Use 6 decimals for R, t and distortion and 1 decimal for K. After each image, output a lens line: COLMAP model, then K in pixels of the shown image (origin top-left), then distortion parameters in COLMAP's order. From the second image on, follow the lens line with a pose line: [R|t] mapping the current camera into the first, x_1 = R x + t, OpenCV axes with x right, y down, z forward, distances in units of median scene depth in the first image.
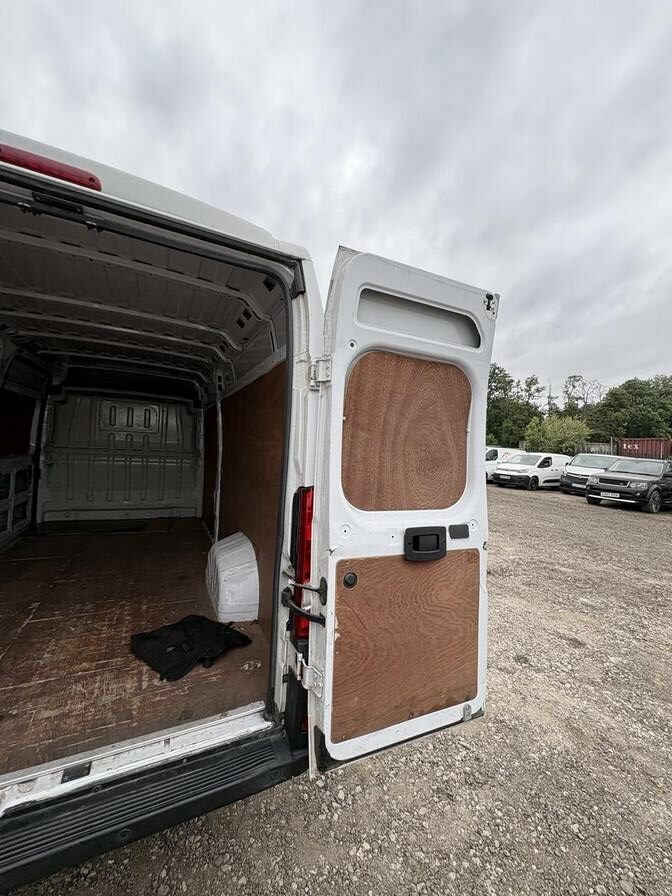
lens RADIAL K [[356.3, 0, 335.7], [0, 356.3, 448.0], [0, 0, 1]] dist [-0.000229, -0.000212]
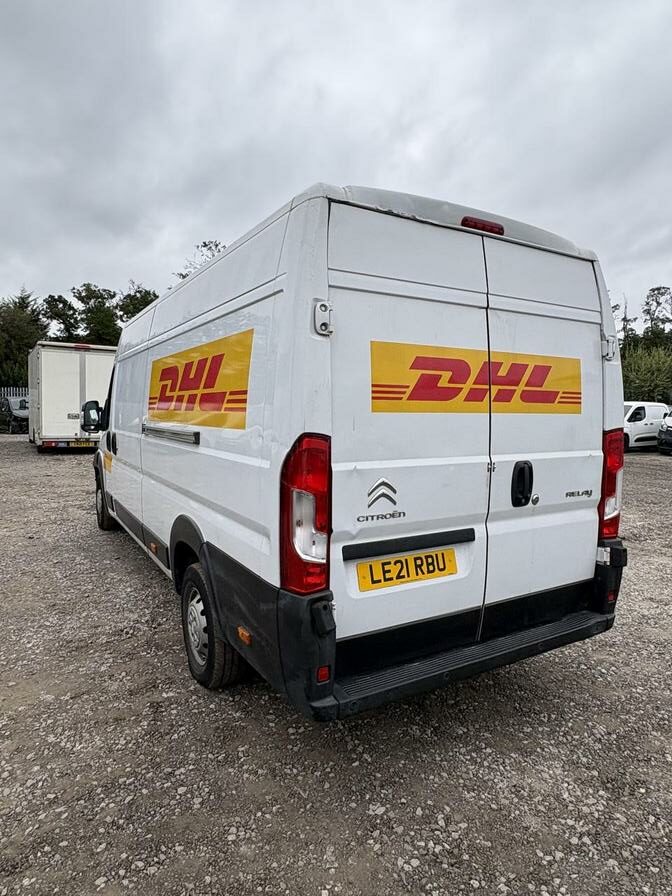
lens RADIAL K [[551.3, 0, 342.3], [0, 551.3, 441.0], [0, 0, 1]] dist [-0.001303, 0.003262]
pose [[0.995984, -0.049509, 0.074600, -0.598401], [0.044899, 0.997050, 0.062254, -0.014534], [-0.077462, -0.058654, 0.995268, -0.501565]]
